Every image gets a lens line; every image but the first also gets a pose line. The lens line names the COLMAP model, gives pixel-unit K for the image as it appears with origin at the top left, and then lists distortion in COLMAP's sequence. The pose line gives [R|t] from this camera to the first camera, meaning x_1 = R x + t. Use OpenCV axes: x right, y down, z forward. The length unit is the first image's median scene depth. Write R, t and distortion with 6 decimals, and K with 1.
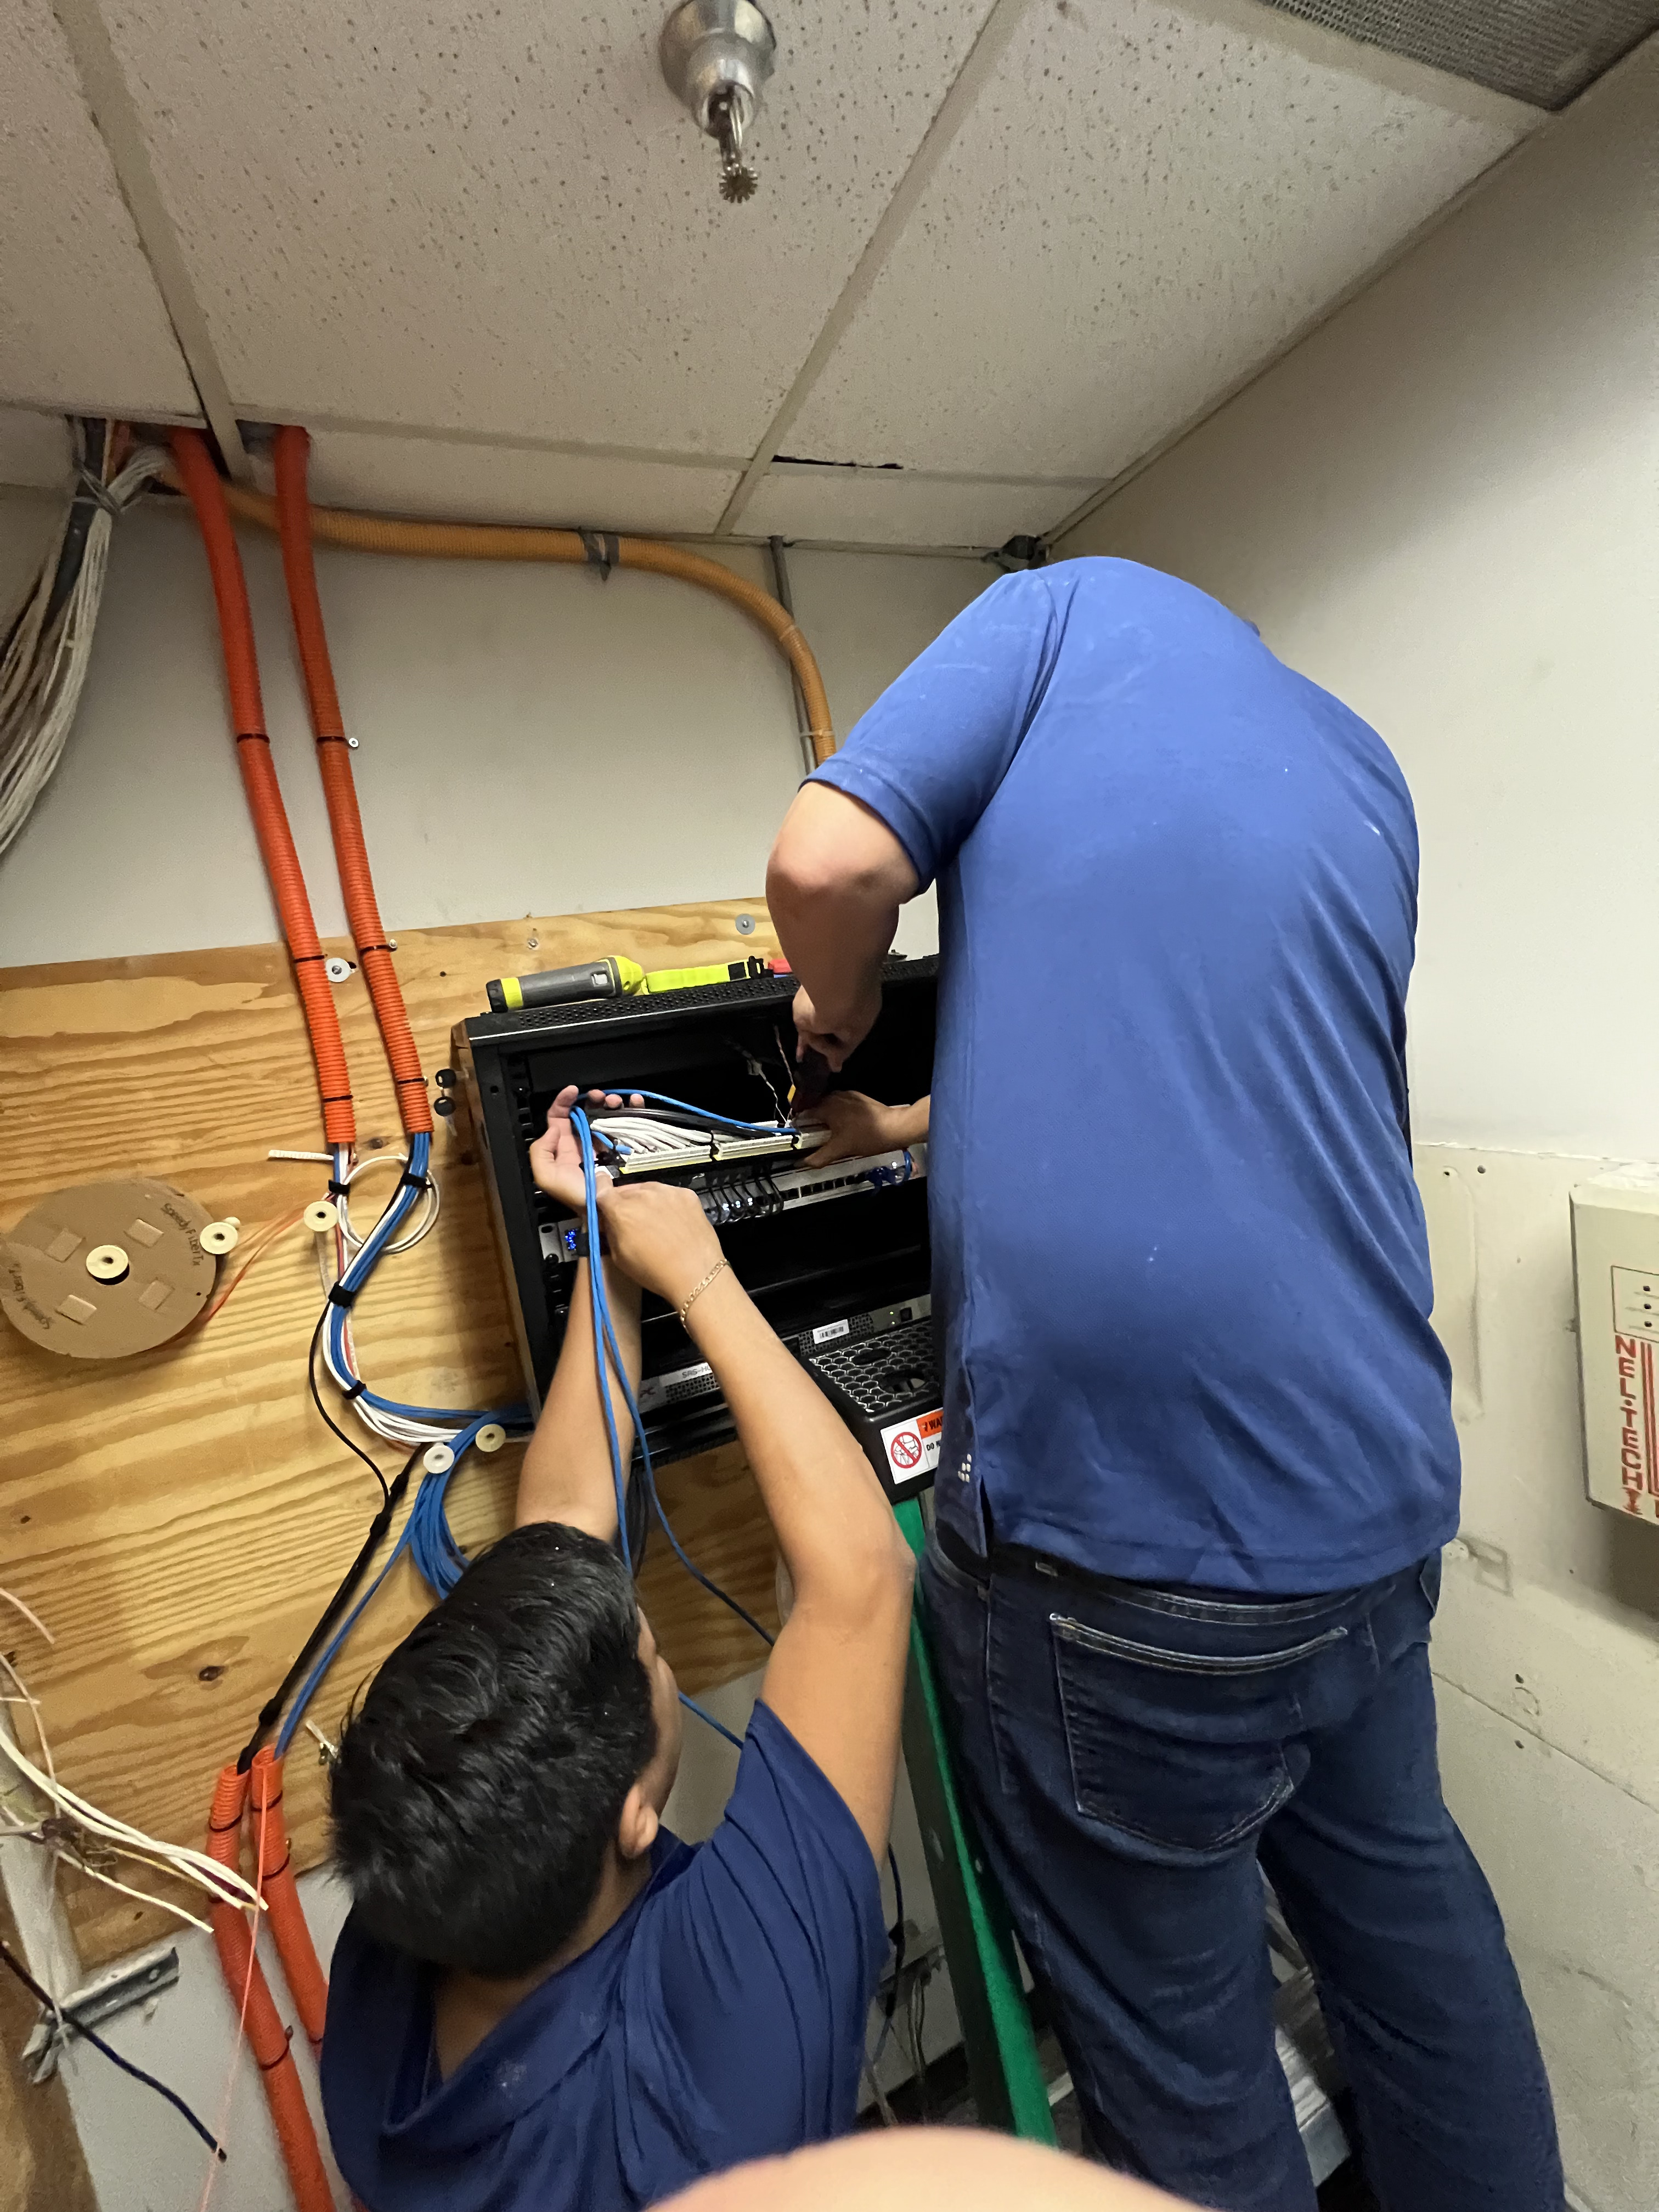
lens RADIAL K [[880.8, 0, 830.3], [0, 880.8, 1100.9], [0, 0, 1]] dist [-0.000346, 0.000111]
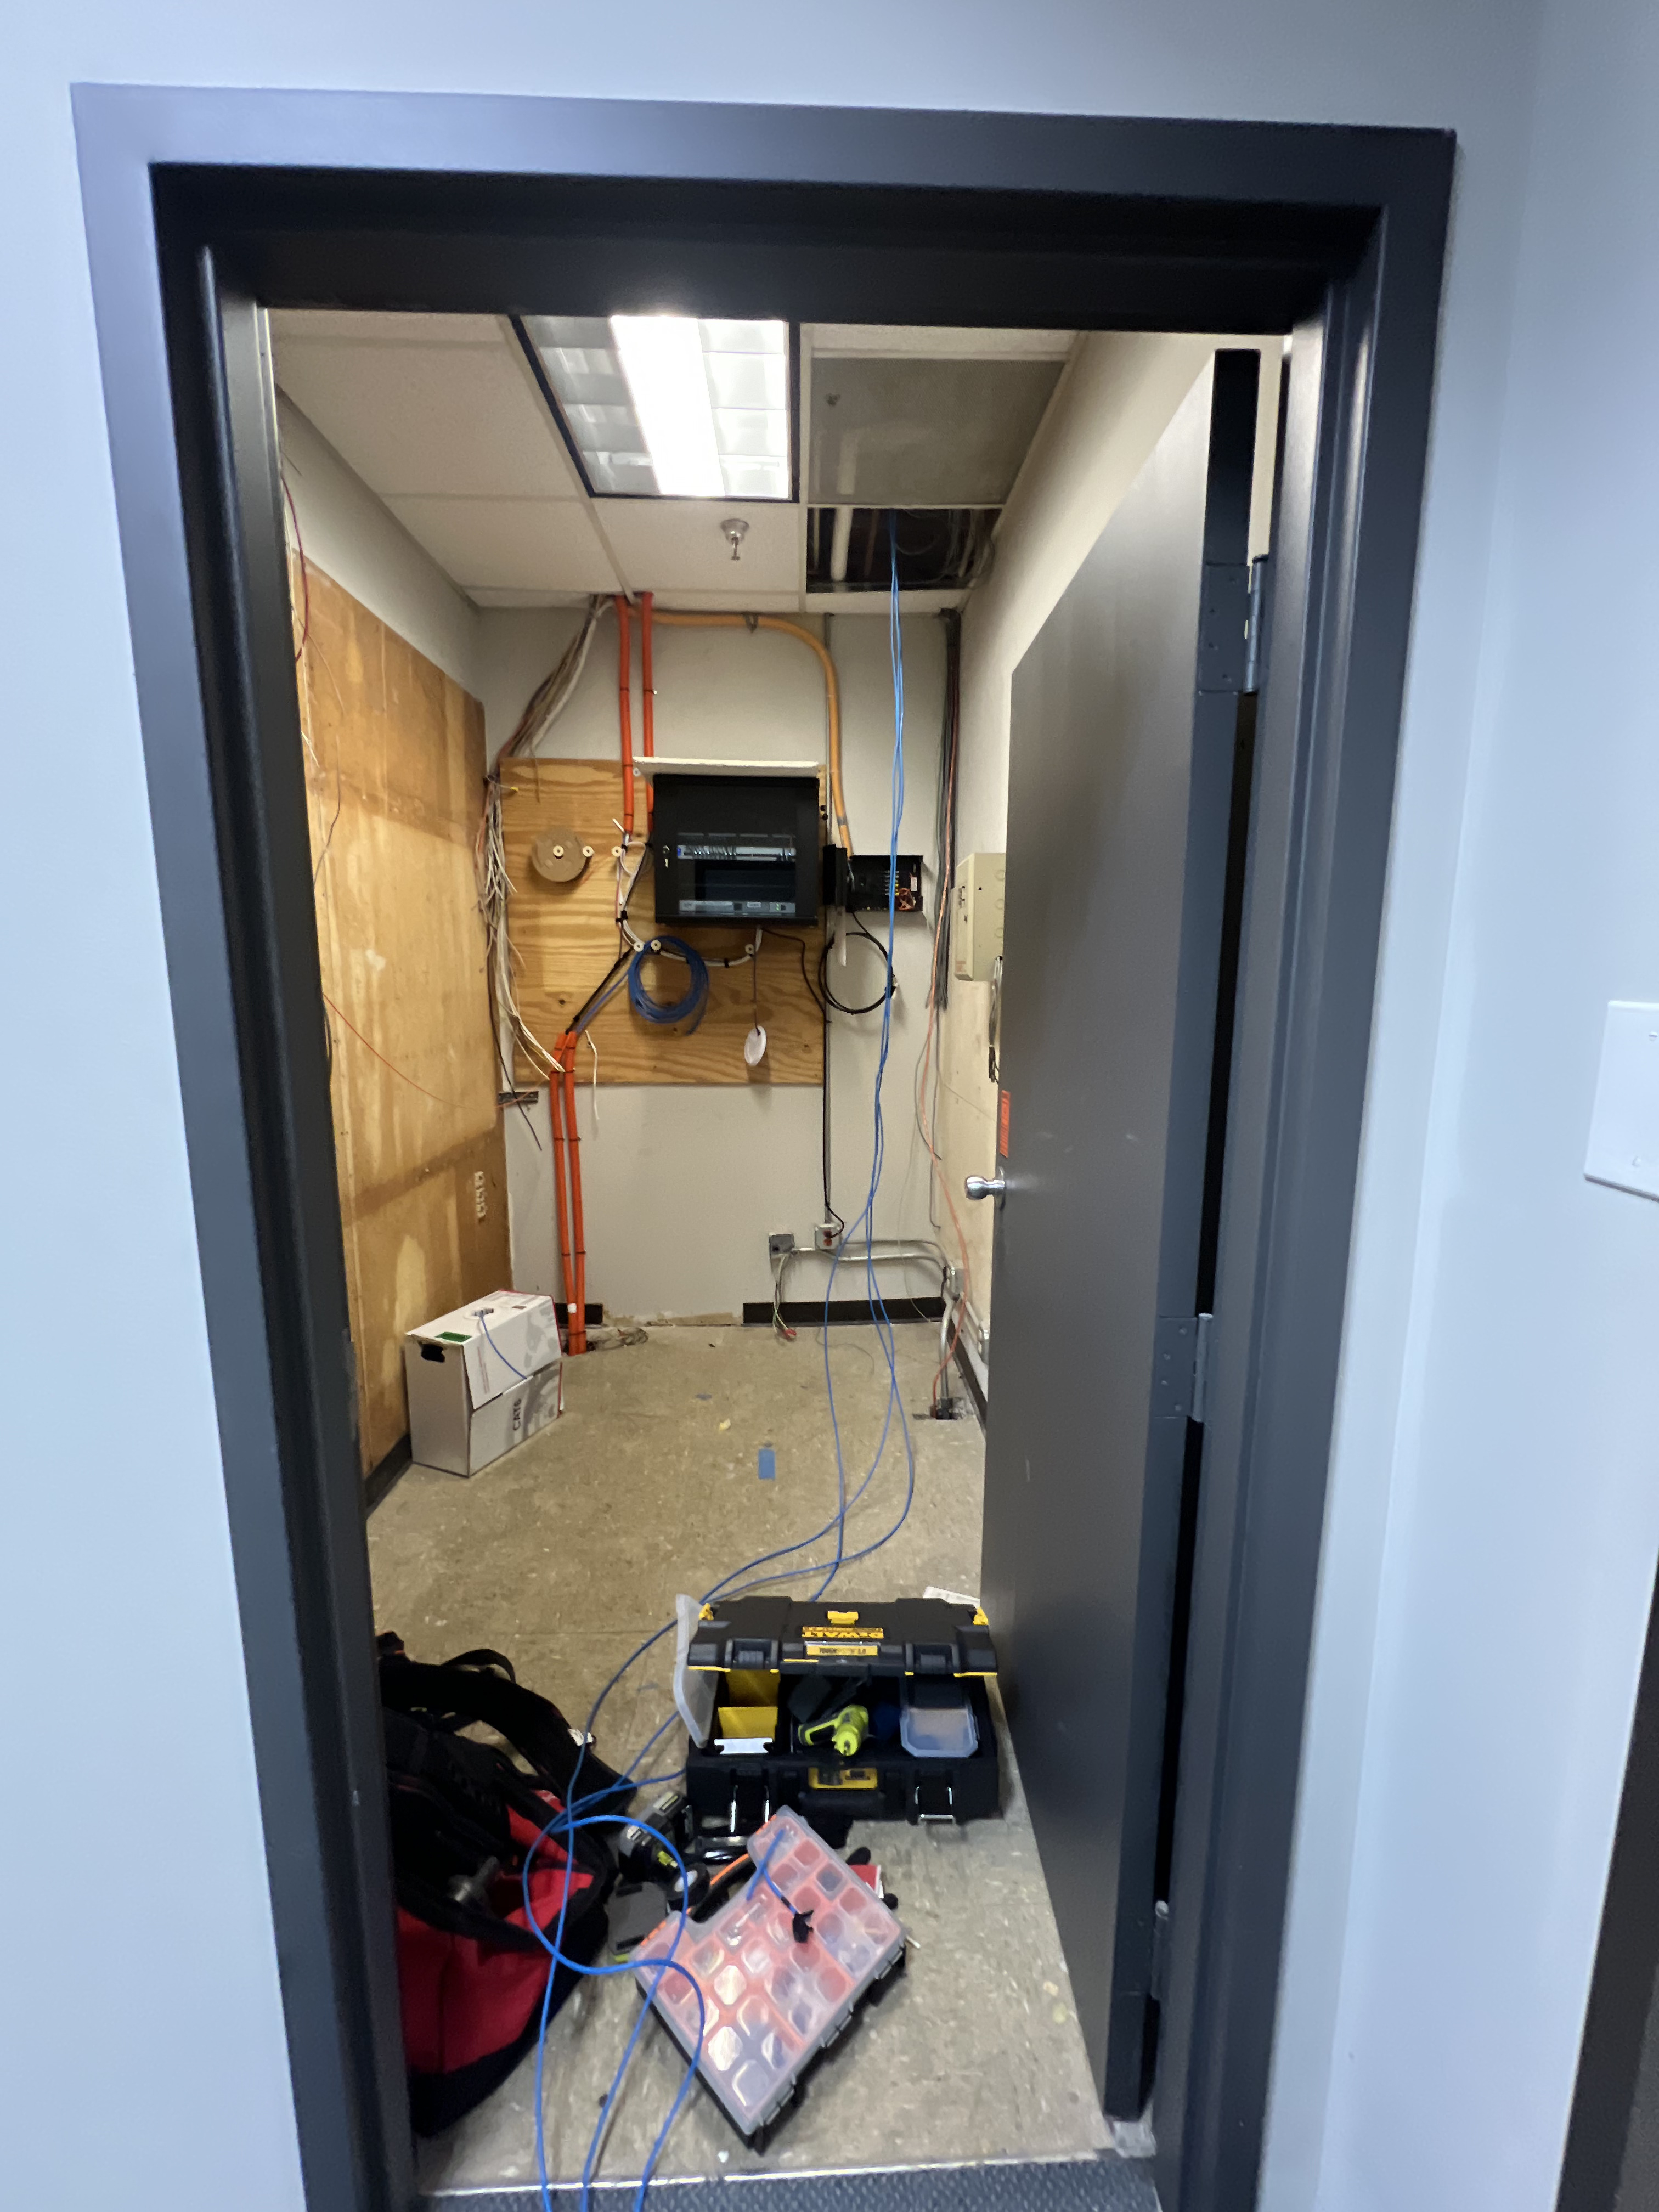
lens RADIAL K [[880.8, 0, 830.3], [0, 880.8, 1100.9], [0, 0, 1]] dist [-0.000346, 0.000111]
pose [[0.916093, 0.205707, -0.344177, 1.278157], [-0.187416, 0.978510, 0.085990, 0.556539], [0.354469, -0.014271, 0.934959, -1.541531]]
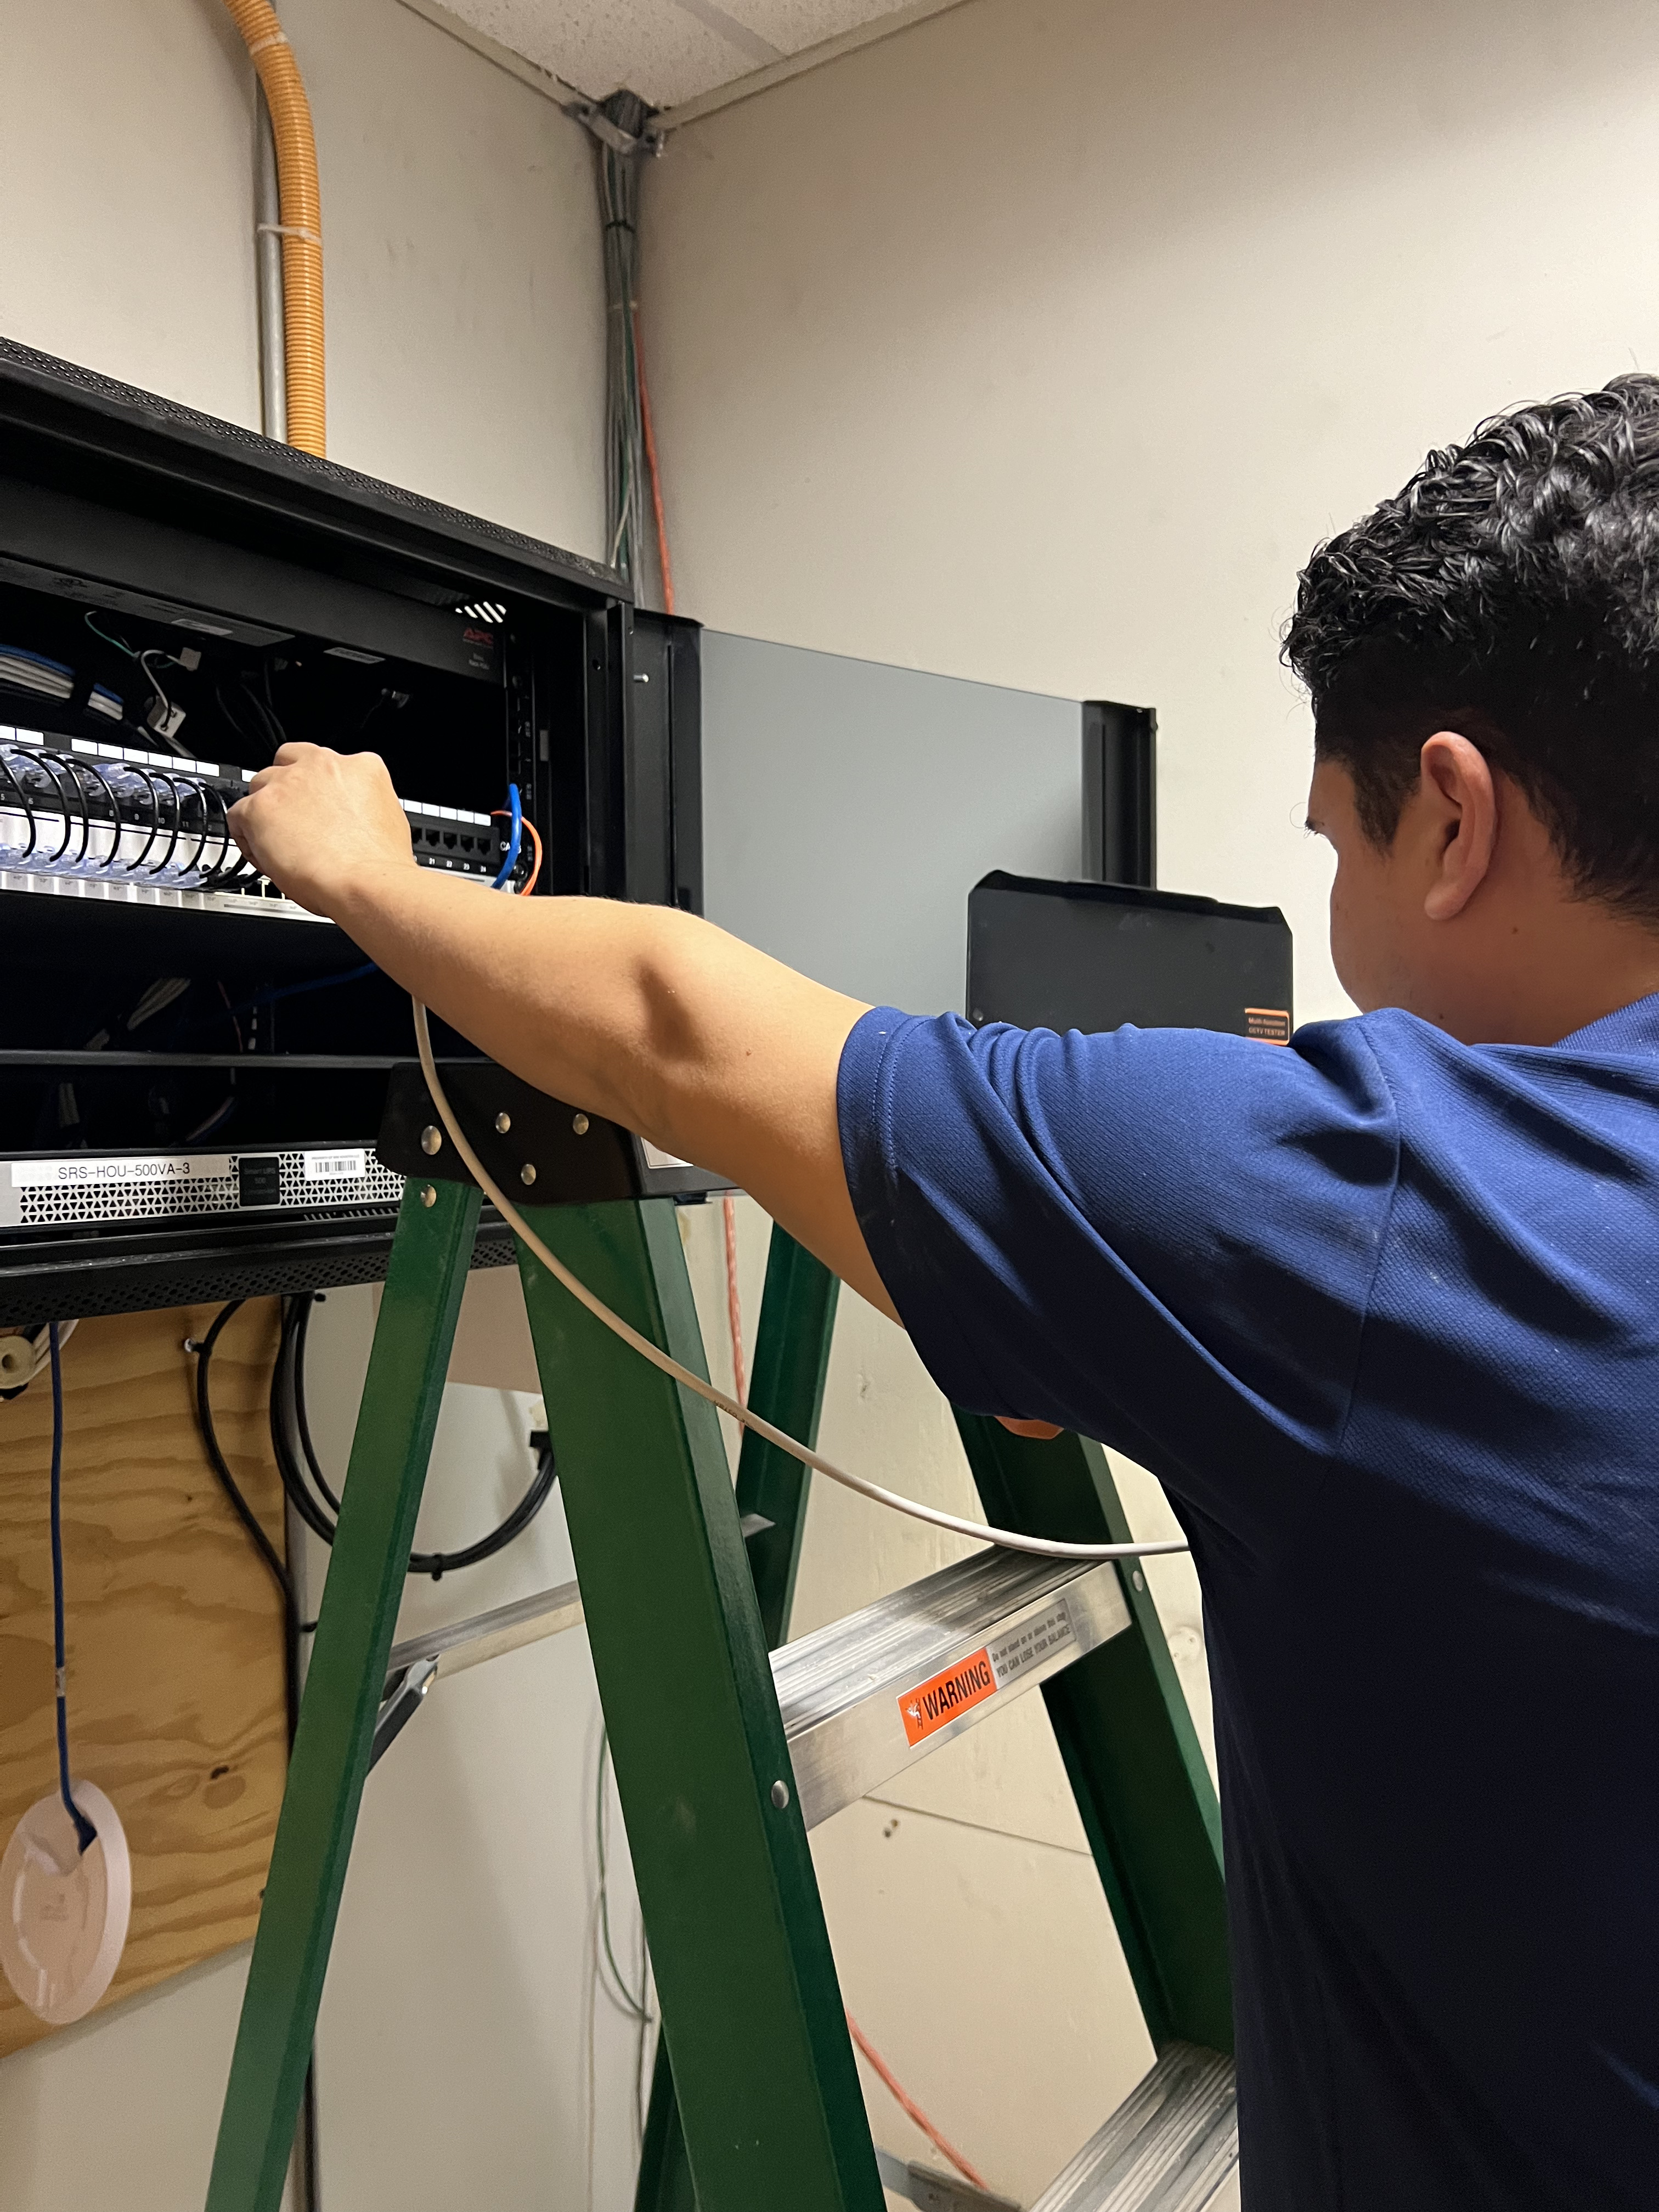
lens RADIAL K [[1680.8, 0, 813.4], [0, 1680.8, 1090.8], [0, 0, 1]] dist [0.016509, 0.002717]
pose [[0.853973, 0.132617, 0.503132, -0.245988], [-0.046965, 0.982673, -0.179301, 0.356571], [-0.518193, 0.129489, 0.845405, 0.001665]]
